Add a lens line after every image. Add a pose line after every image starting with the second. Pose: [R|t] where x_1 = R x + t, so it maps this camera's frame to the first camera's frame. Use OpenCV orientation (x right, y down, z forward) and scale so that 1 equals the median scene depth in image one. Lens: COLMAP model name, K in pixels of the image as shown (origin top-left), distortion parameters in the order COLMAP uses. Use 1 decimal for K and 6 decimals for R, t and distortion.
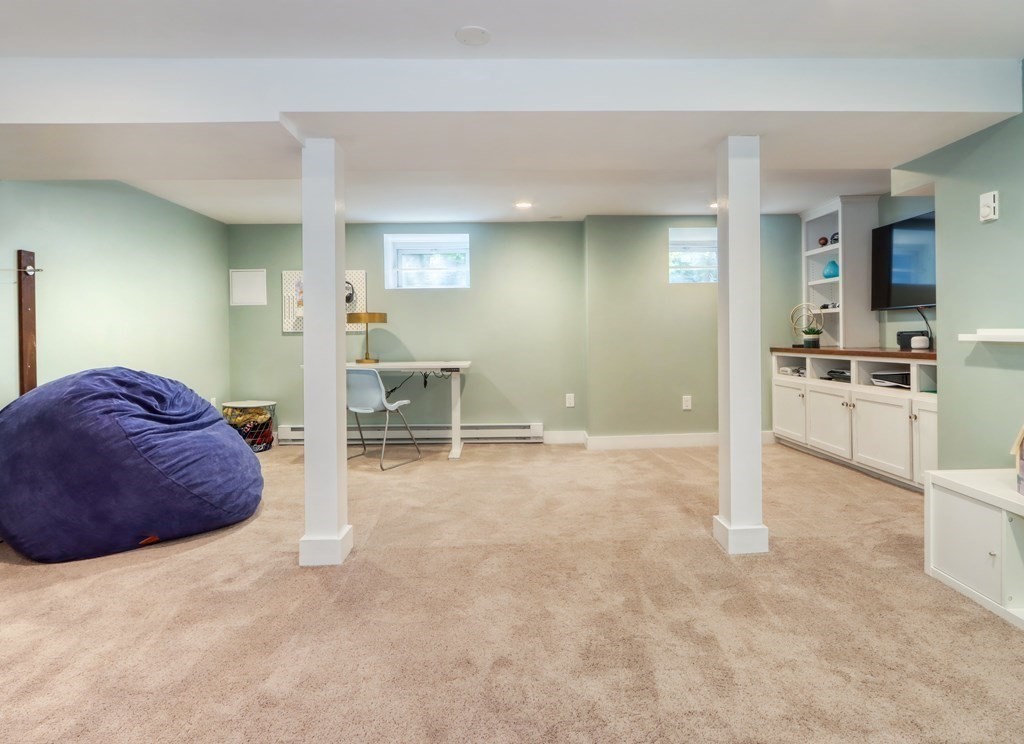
lens RADIAL K [[590.4, 0, 522.4], [0, 590.4, 339.0], [0, 0, 1]] dist [0.002311, -0.002386]
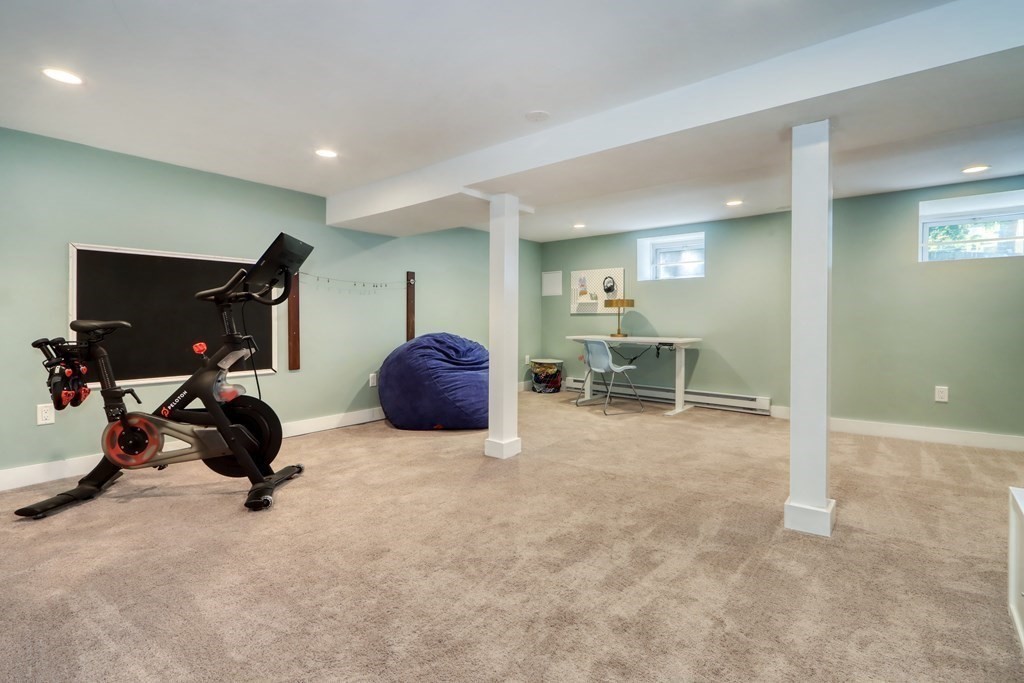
lens RADIAL K [[484.6, 0, 516.4], [0, 484.6, 322.5], [0, 0, 1]] dist [-0.000980, -0.001347]
pose [[0.745601, 0.016037, -0.666199, 0.510057], [-0.010800, 0.999870, 0.011982, -0.004492], [0.666305, -0.001739, 0.745678, 0.037062]]
